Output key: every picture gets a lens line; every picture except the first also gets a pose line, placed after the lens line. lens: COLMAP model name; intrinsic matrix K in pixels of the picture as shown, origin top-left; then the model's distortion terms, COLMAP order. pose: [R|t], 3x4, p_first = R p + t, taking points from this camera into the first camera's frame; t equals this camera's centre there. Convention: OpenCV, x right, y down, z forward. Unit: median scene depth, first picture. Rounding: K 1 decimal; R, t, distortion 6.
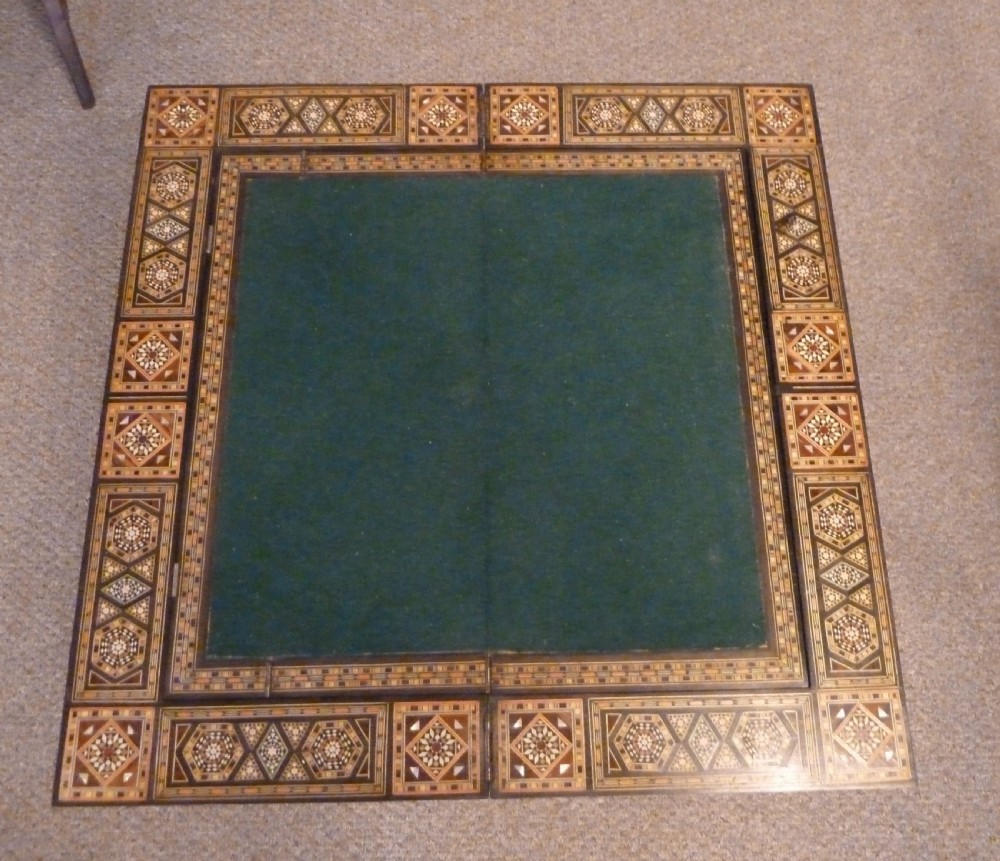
lens RADIAL K [[917.1, 0, 467.2], [0, 917.1, 402.4], [0, 0, 1]] dist [-0.015139, -0.012501]
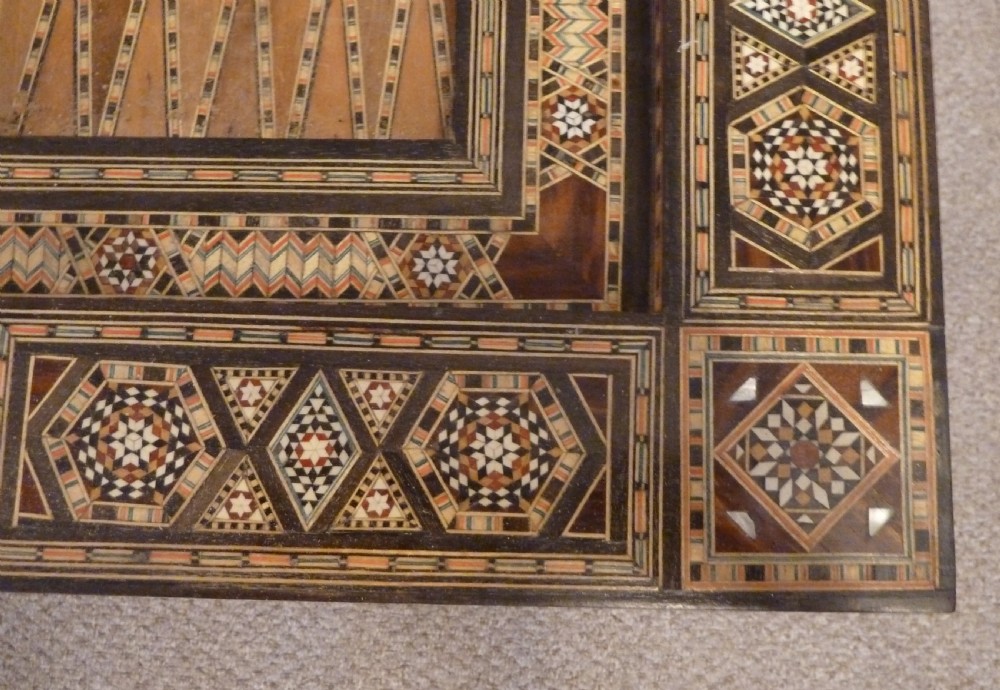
lens RADIAL K [[809.7, 0, 502.5], [0, 809.7, 370.3], [0, 0, 1]] dist [-0.029974, 0.002521]
pose [[0.998974, 0.044083, -0.010357, 0.326348], [-0.041713, 0.984839, 0.168384, 0.290037], [0.017623, -0.167779, 0.985667, 0.716463]]
